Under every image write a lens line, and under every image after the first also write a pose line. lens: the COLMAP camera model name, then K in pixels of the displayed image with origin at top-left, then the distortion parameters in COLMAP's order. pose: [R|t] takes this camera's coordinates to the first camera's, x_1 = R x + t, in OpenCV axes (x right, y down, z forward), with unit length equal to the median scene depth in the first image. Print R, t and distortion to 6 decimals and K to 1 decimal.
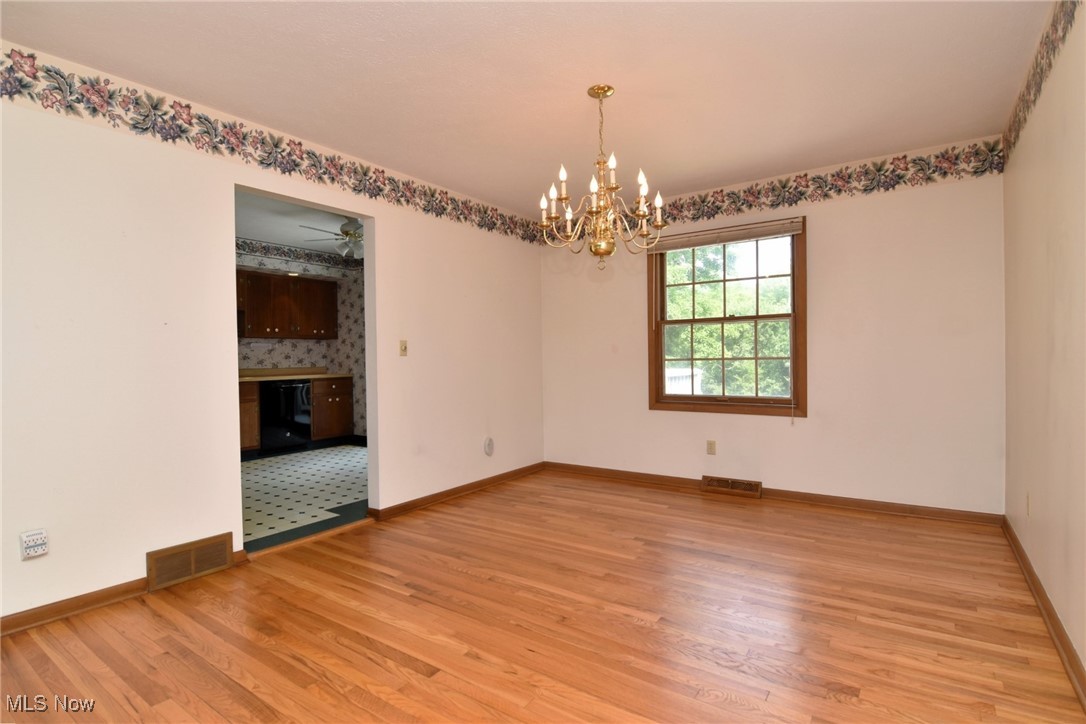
lens RADIAL K [[529.9, 0, 543.0], [0, 529.9, 362.0], [0, 0, 1]] dist [-0.036012, -0.000911]
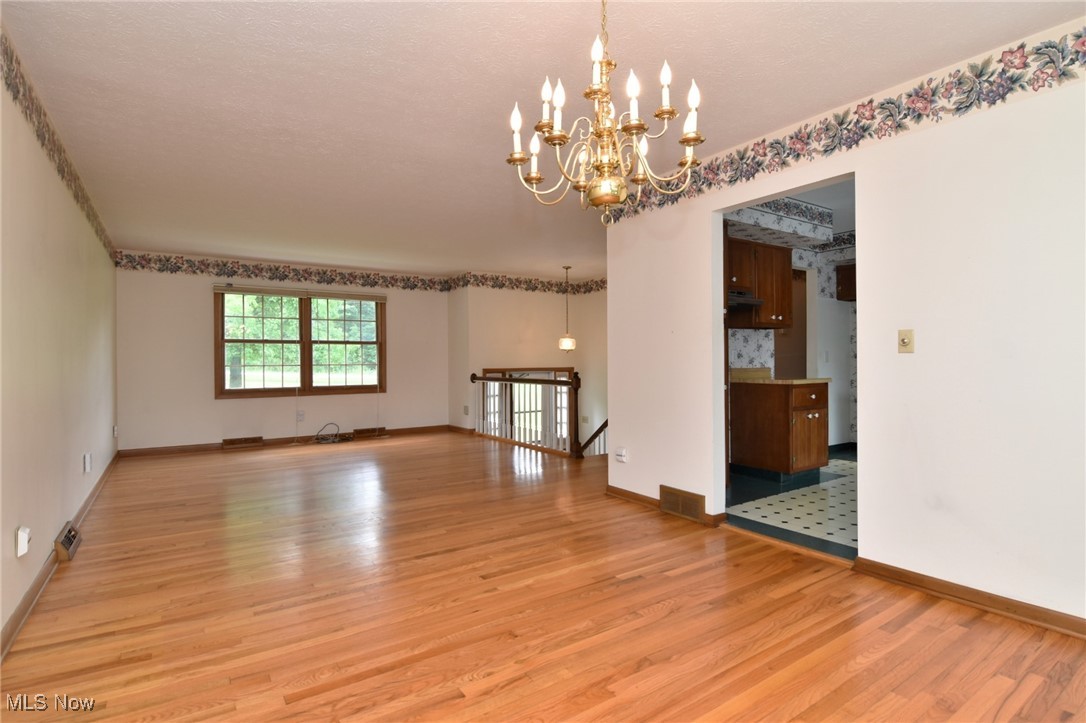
lens RADIAL K [[539.0, 0, 547.2], [0, 539.0, 354.9], [0, 0, 1]] dist [-0.000788, -0.001518]
pose [[-0.340970, 0.013141, -0.939982, 0.669495], [0.005161, 0.999913, 0.012106, -0.024700], [0.940060, -0.000723, -0.341008, 0.994519]]
